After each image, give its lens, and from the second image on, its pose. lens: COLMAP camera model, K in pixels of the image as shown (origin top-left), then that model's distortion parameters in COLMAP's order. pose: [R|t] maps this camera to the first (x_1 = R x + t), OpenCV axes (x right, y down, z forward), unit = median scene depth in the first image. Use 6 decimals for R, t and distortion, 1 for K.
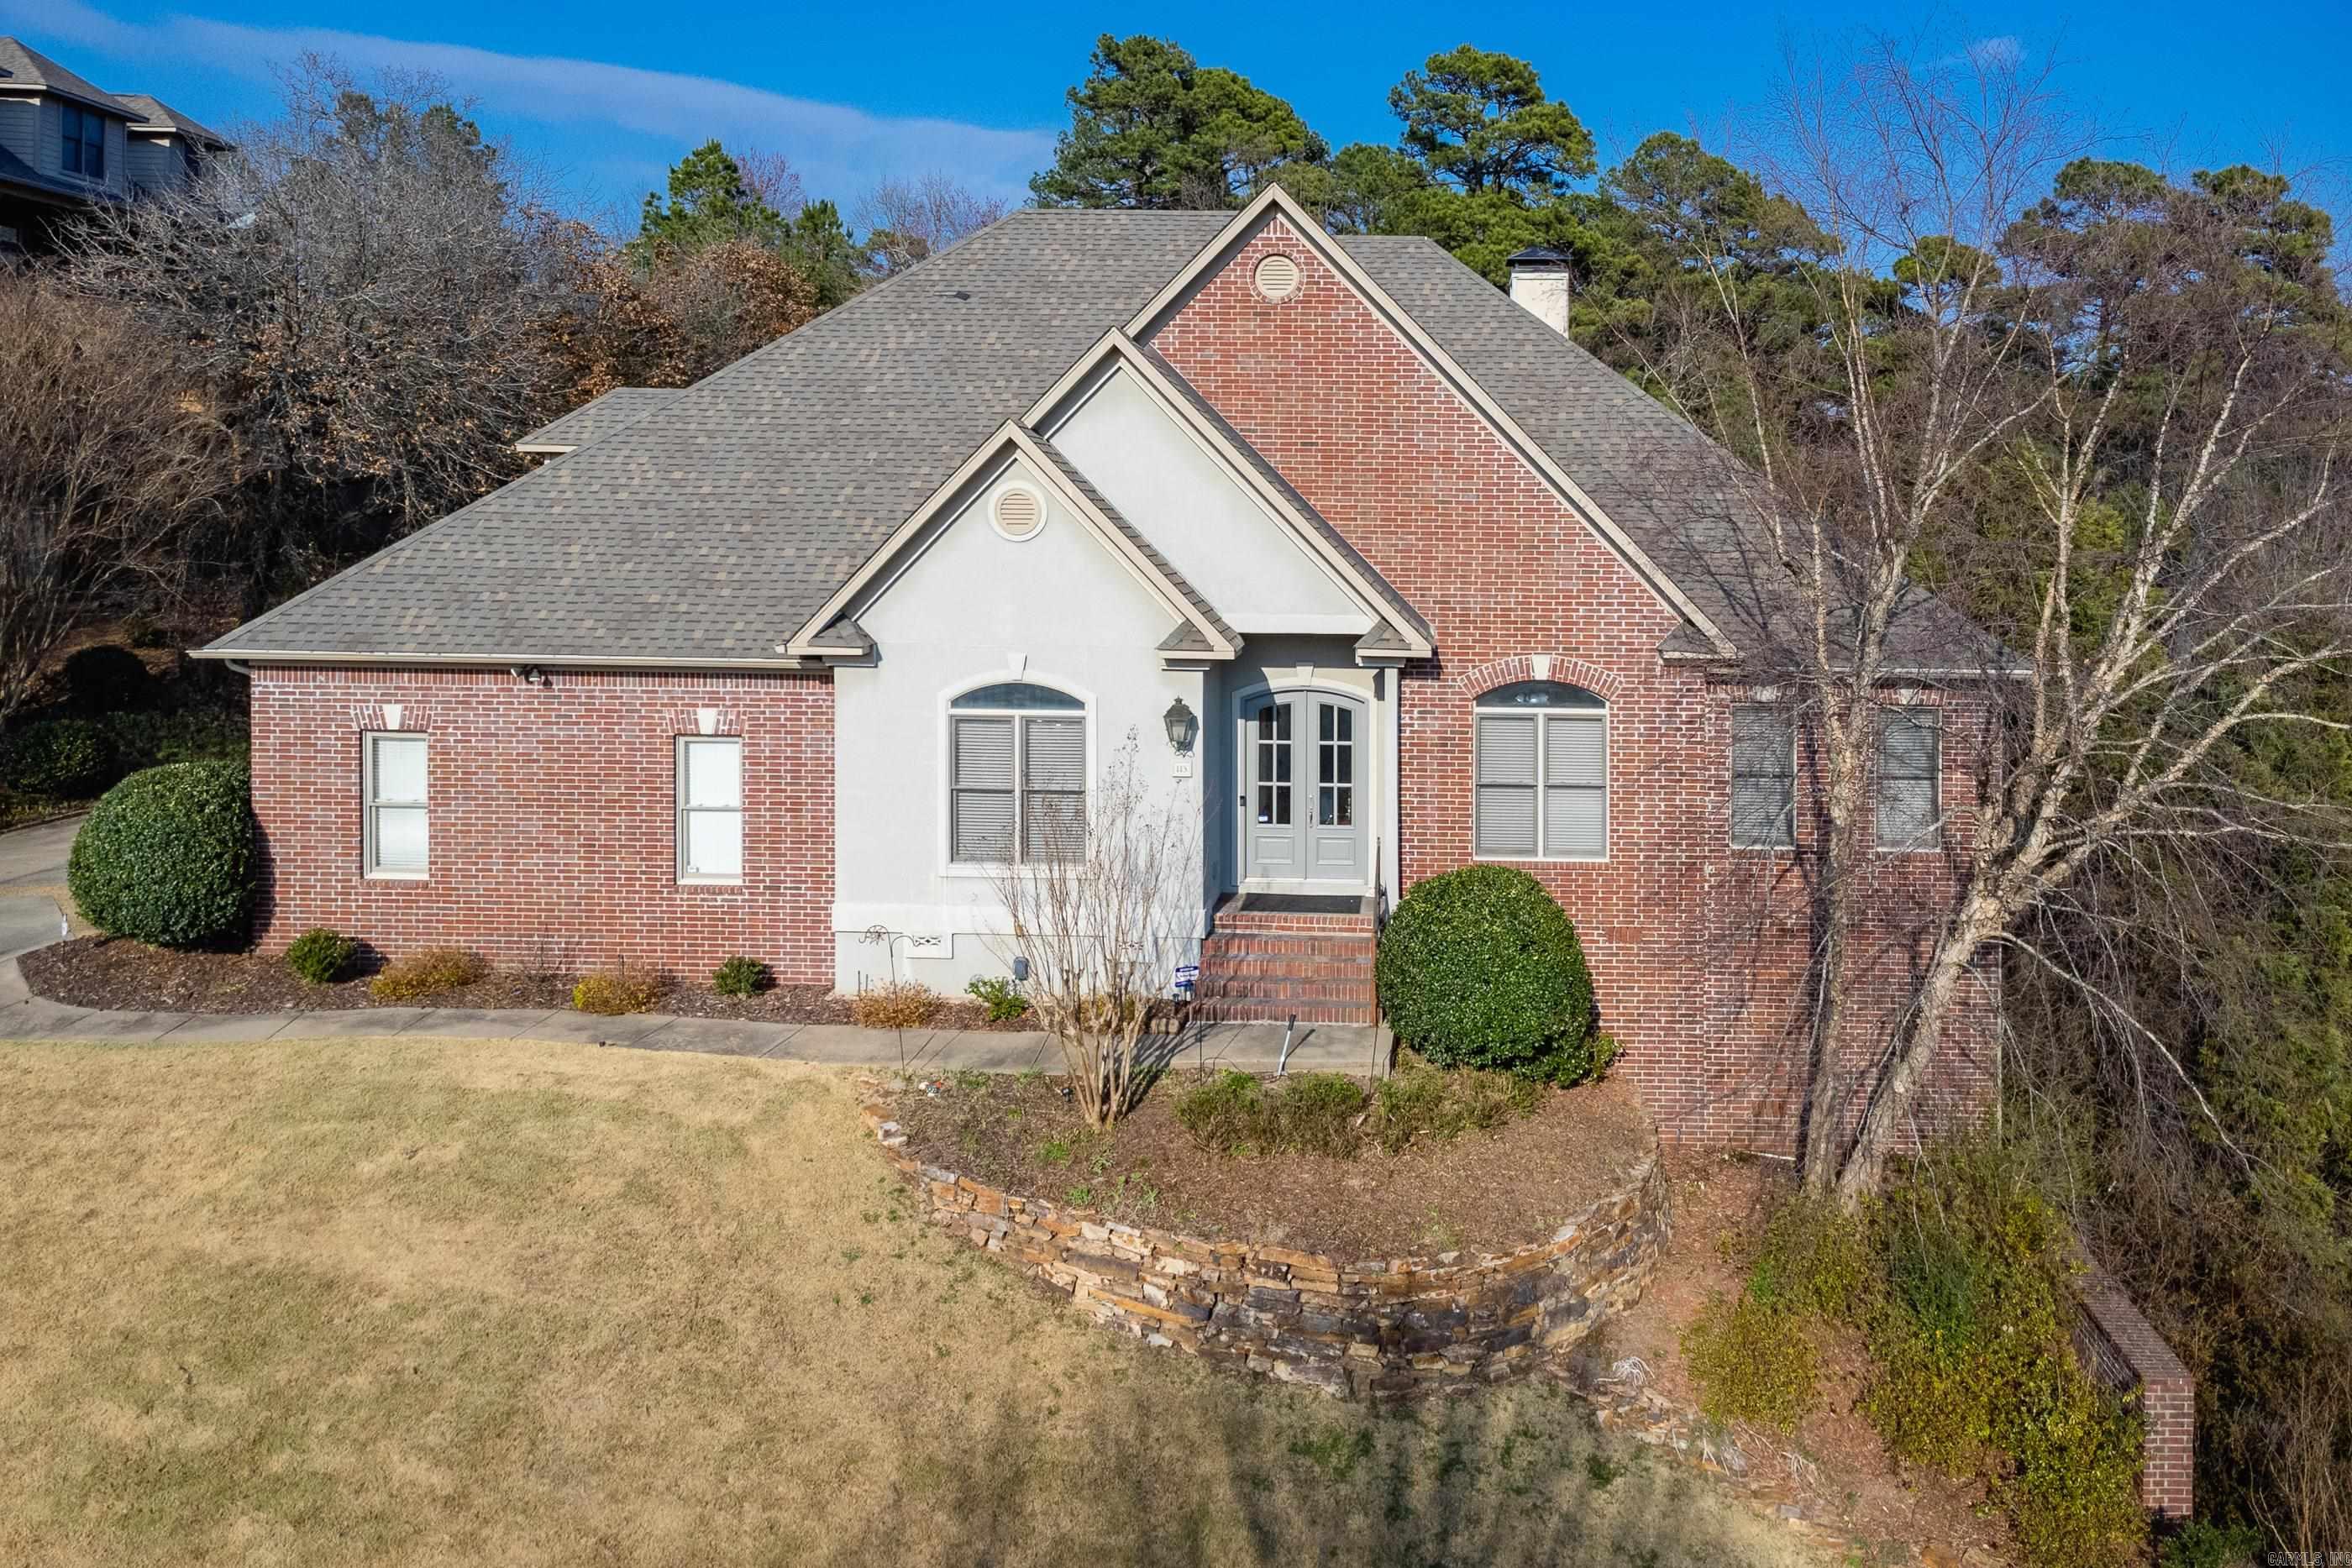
lens RADIAL K [[1835.4, 0, 1419.7], [0, 1835.4, 529.2], [0, 0, 1]] dist [-0.001897, 0.010227]
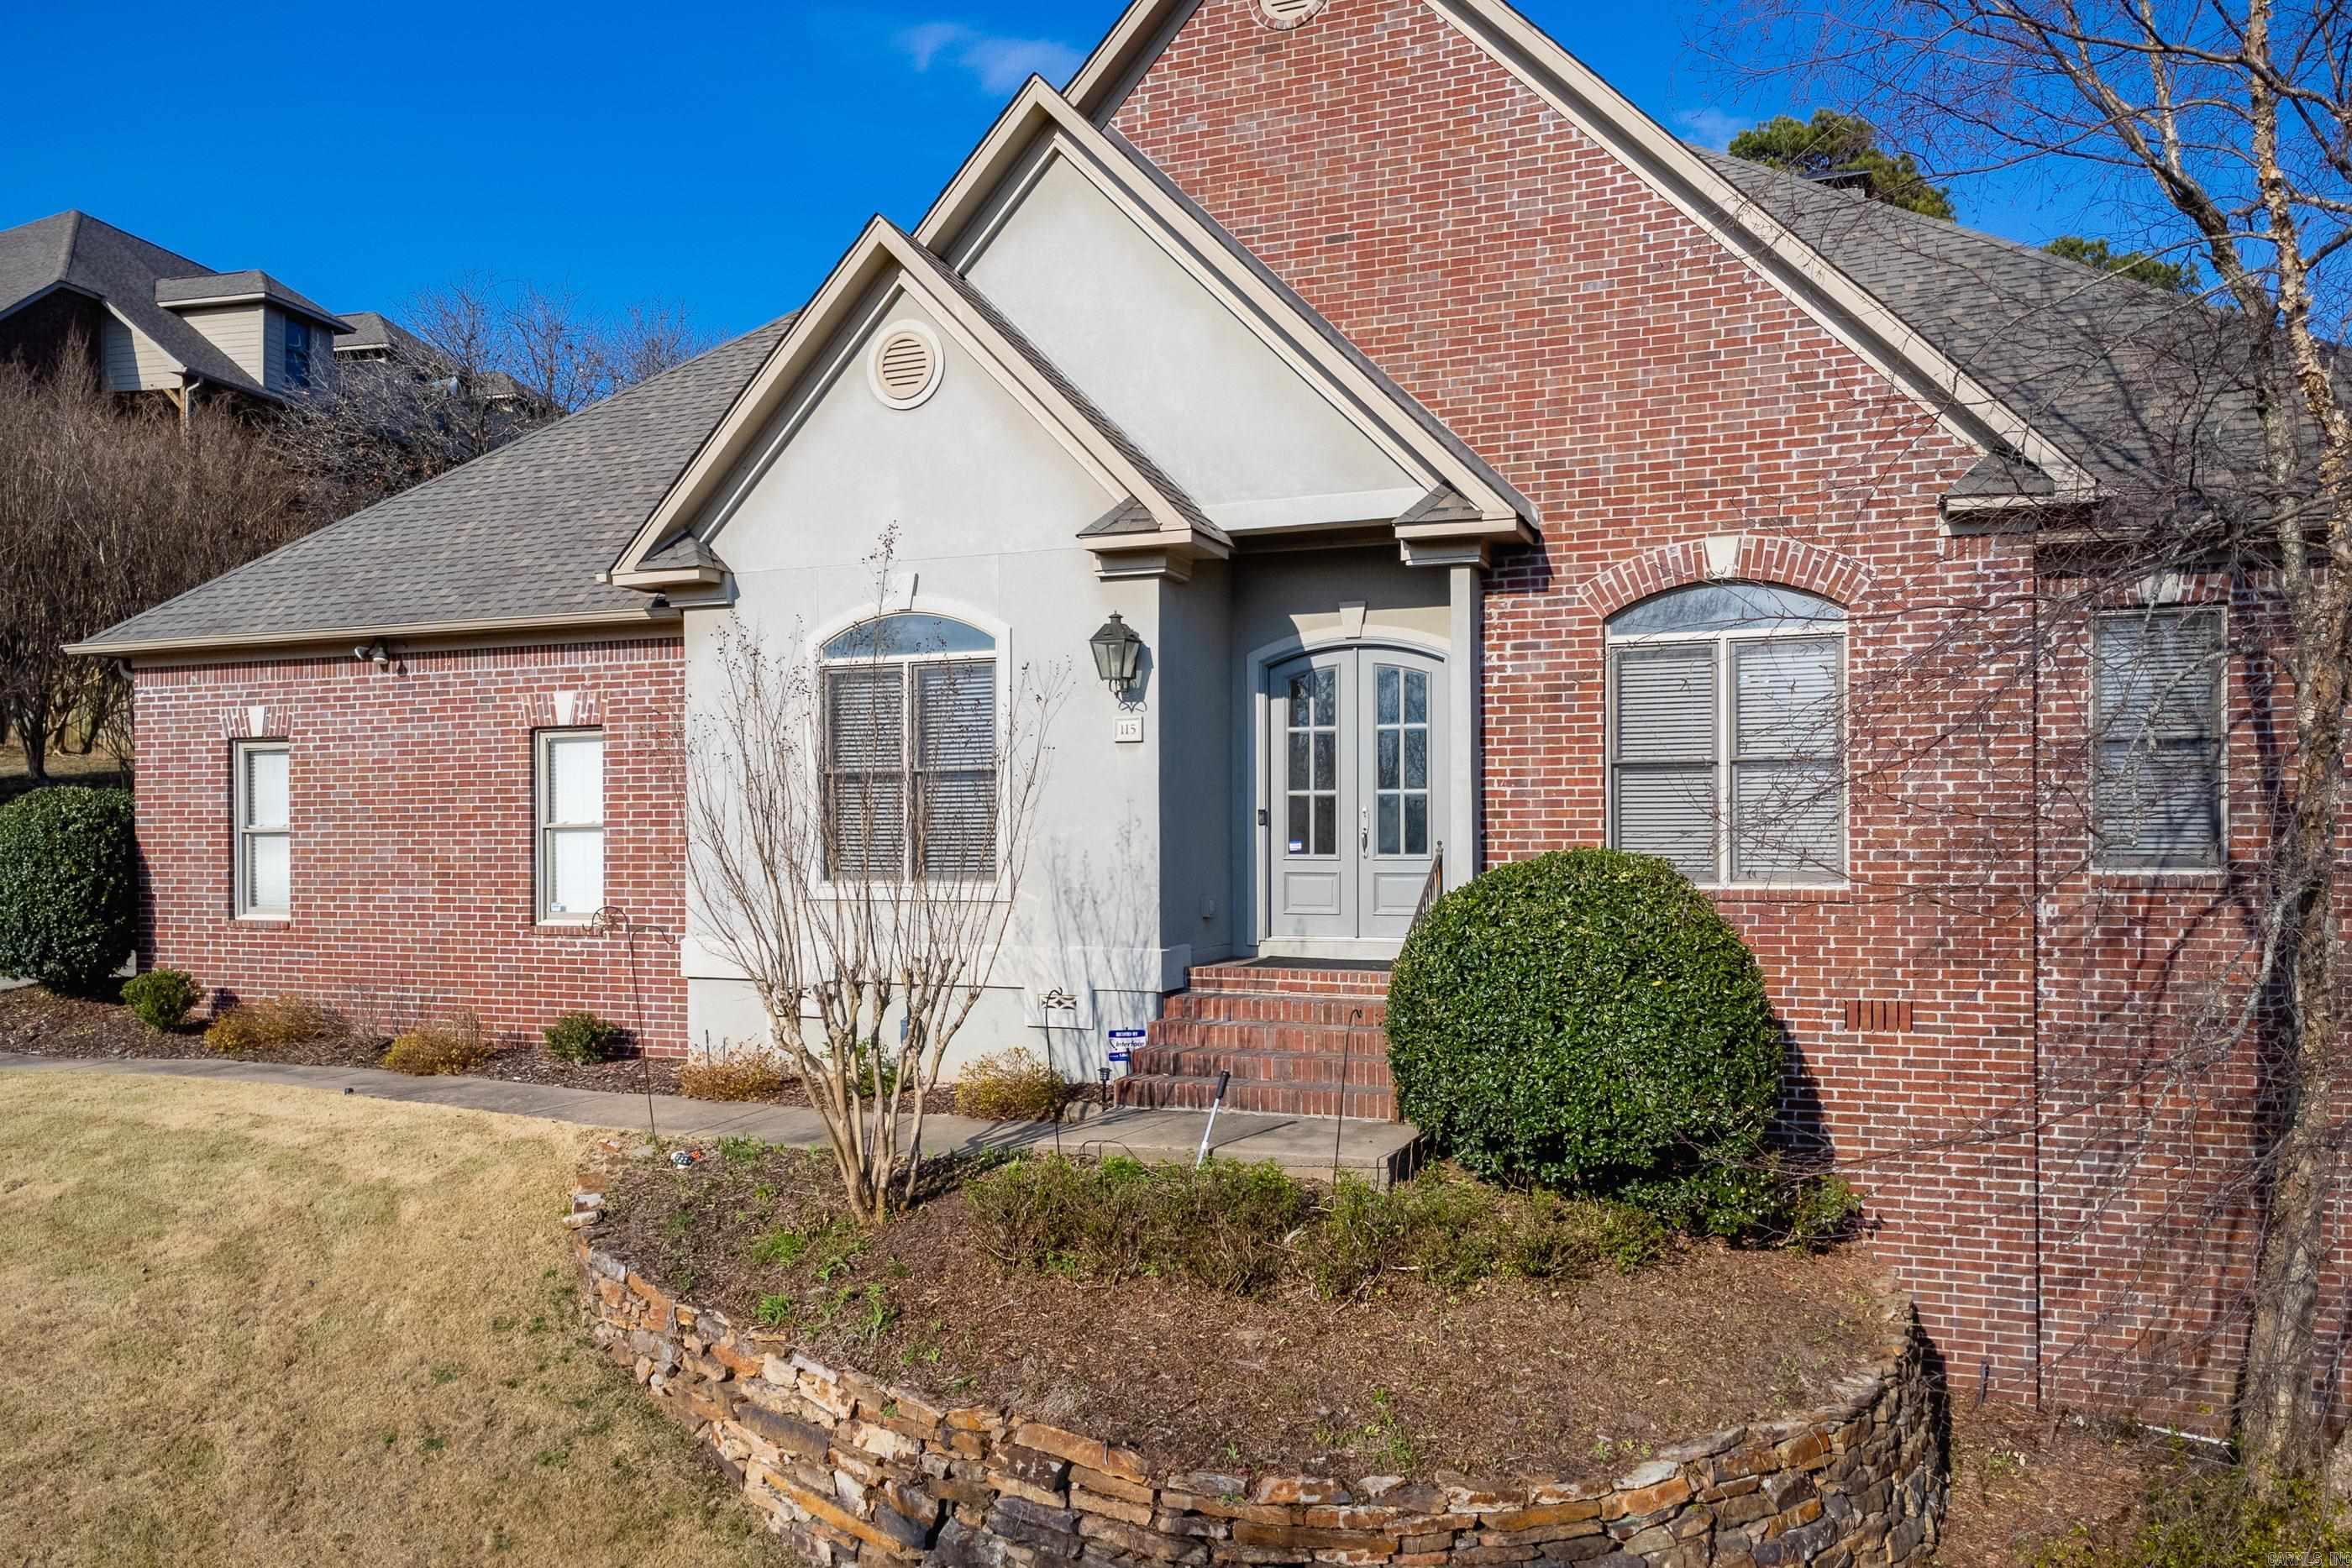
lens RADIAL K [[1722.1, 0, 1174.5], [0, 1722.1, 893.9], [0, 0, 1]] dist [0.004621, 0.000253]
pose [[0.934410, -0.007249, -0.356126, 0.101587], [0.005504, 0.999967, -0.005911, 0.192051], [0.356157, 0.003563, 0.934419, 0.438429]]
